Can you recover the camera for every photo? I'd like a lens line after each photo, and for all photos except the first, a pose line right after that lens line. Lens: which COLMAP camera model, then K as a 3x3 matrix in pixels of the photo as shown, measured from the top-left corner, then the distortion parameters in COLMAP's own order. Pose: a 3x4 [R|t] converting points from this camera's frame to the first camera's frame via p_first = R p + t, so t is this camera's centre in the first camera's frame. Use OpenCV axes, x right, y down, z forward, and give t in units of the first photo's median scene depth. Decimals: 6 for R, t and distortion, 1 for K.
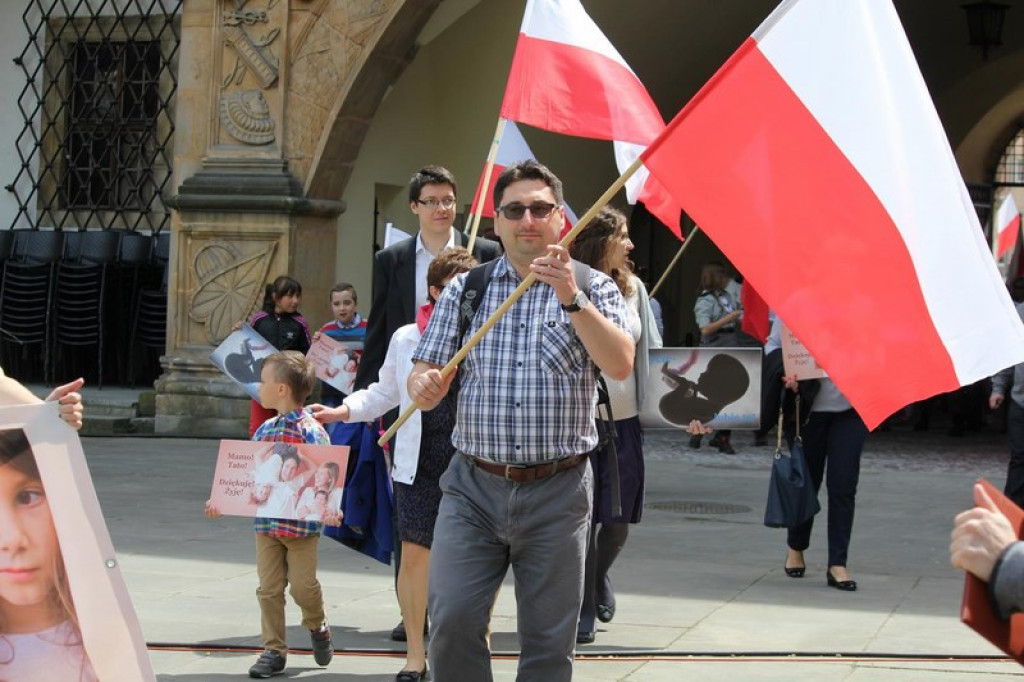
lens RADIAL K [[2935.7, 0, 512.0], [0, 2935.7, 341.0], [0, 0, 1]] dist [-0.379095, -0.495651]
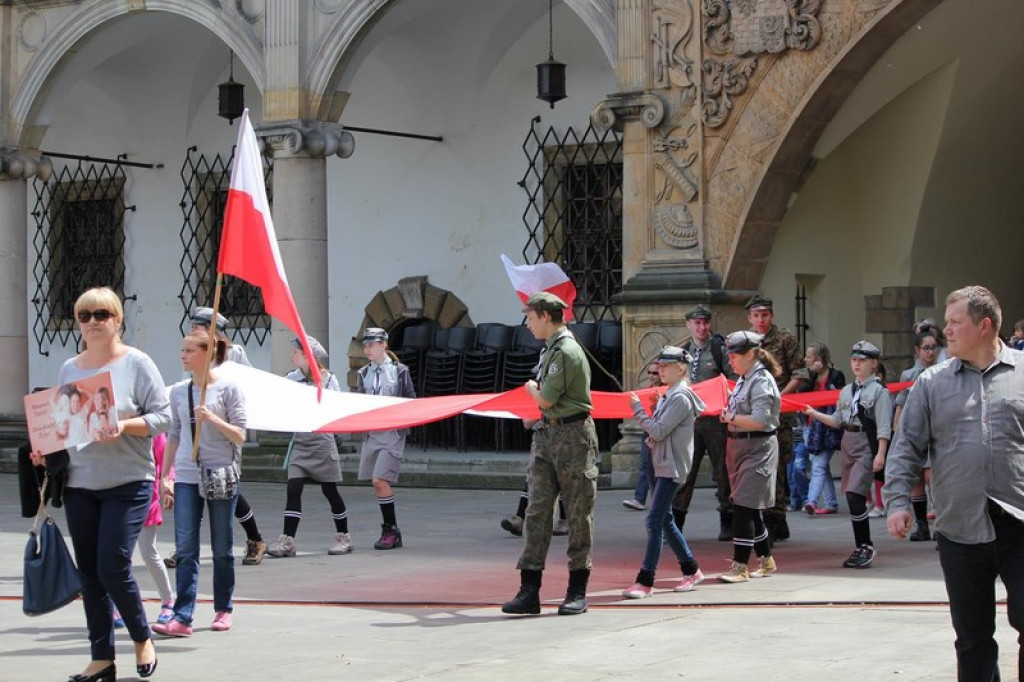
lens RADIAL K [[2935.7, 0, 512.0], [0, 2935.7, 341.0], [0, 0, 1]] dist [-0.379095, -0.495651]
pose [[0.967475, -0.047173, -0.248529, 0.146594], [0.040385, 0.998661, -0.032343, 0.008622], [0.249722, 0.021255, 0.968084, -0.207554]]
